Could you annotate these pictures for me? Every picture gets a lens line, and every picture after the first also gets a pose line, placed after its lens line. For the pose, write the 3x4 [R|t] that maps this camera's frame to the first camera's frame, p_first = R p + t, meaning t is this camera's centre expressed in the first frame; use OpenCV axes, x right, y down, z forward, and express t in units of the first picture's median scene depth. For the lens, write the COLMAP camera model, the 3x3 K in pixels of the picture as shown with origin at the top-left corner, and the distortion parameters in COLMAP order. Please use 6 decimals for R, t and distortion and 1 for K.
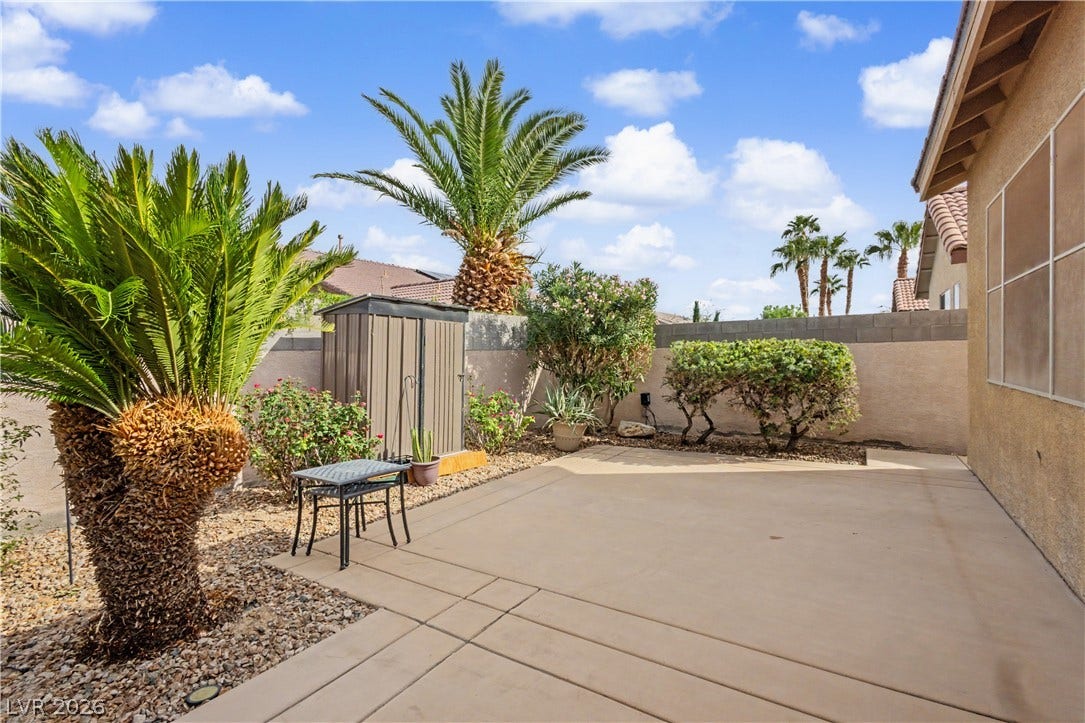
lens RADIAL K [[498.1, 0, 540.5], [0, 498.1, 363.0], [0, 0, 1]] dist [0.005379, -0.000518]
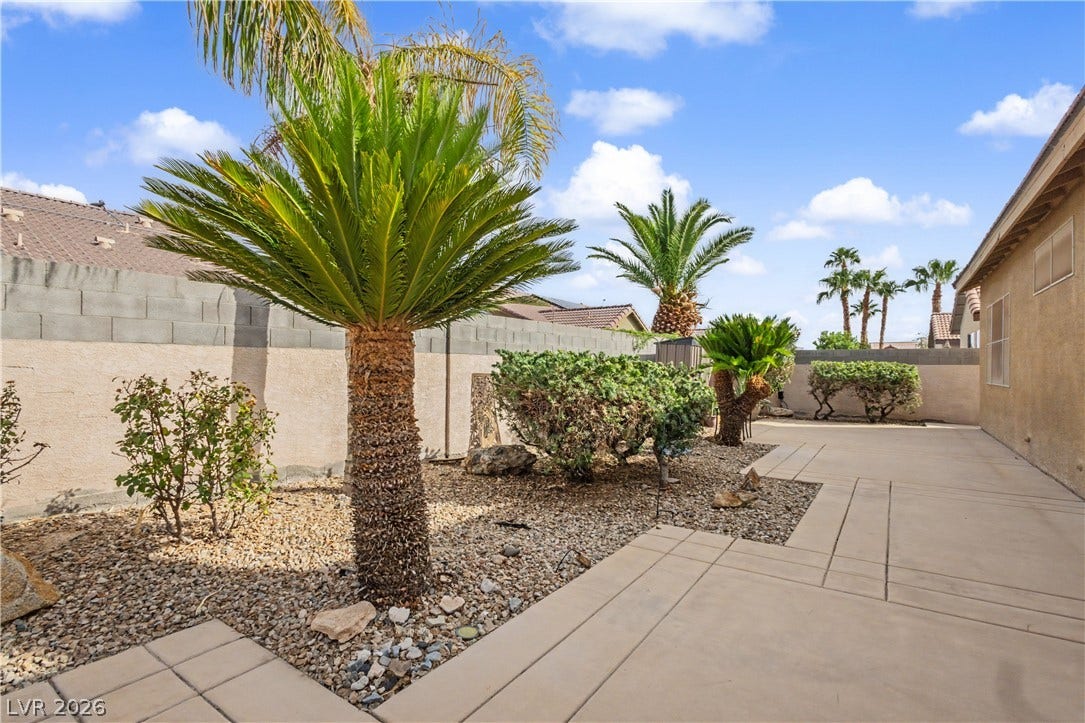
lens RADIAL K [[498.1, 0, 540.3], [0, 498.1, 364.1], [0, 0, 1]] dist [0.005379, -0.000518]
pose [[0.998939, 0.028176, -0.036429, -0.144332], [-0.028879, 0.999404, -0.018903, 0.006791], [0.035875, 0.019935, 0.999157, -0.184636]]
